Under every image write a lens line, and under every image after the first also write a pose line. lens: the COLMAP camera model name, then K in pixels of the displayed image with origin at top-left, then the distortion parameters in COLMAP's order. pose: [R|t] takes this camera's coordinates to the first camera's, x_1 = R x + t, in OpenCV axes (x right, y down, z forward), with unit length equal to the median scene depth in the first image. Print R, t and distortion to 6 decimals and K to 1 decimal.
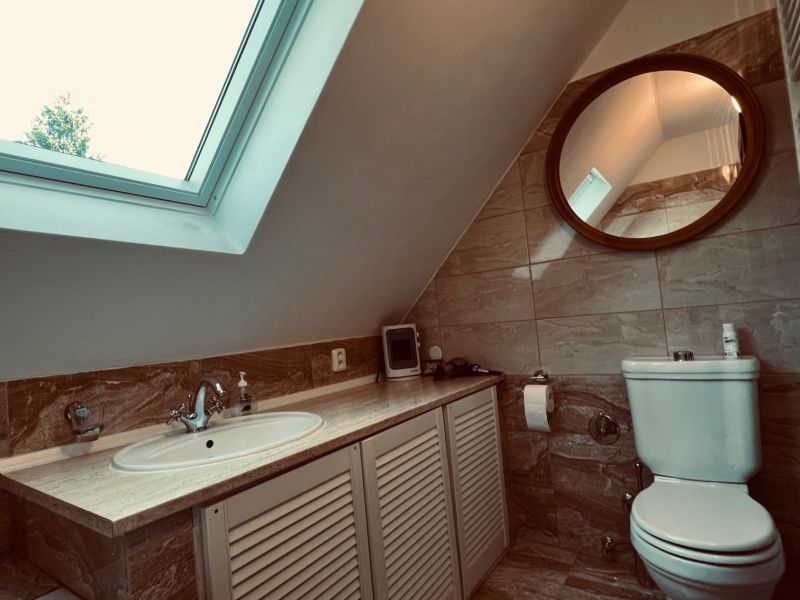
lens RADIAL K [[432.1, 0, 402.5], [0, 432.1, 296.3], [0, 0, 1]] dist [0.007871, -0.001219]
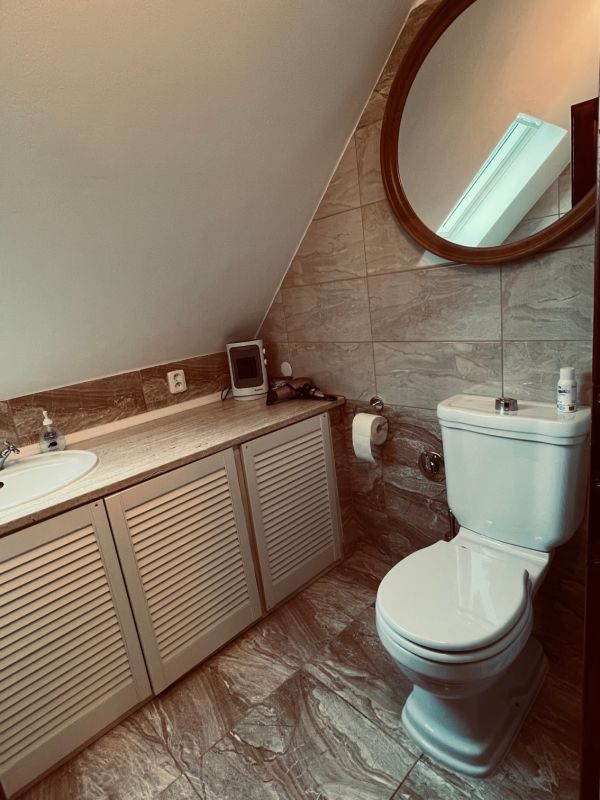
lens RADIAL K [[432.1, 0, 290.2], [0, 432.1, 388.4], [0, 0, 1]] dist [0.007871, -0.001219]
pose [[0.973534, 0.016713, -0.227932, 0.371935], [0.052017, 0.954943, 0.292195, -0.129251], [0.222545, -0.296318, 0.928800, 0.134718]]
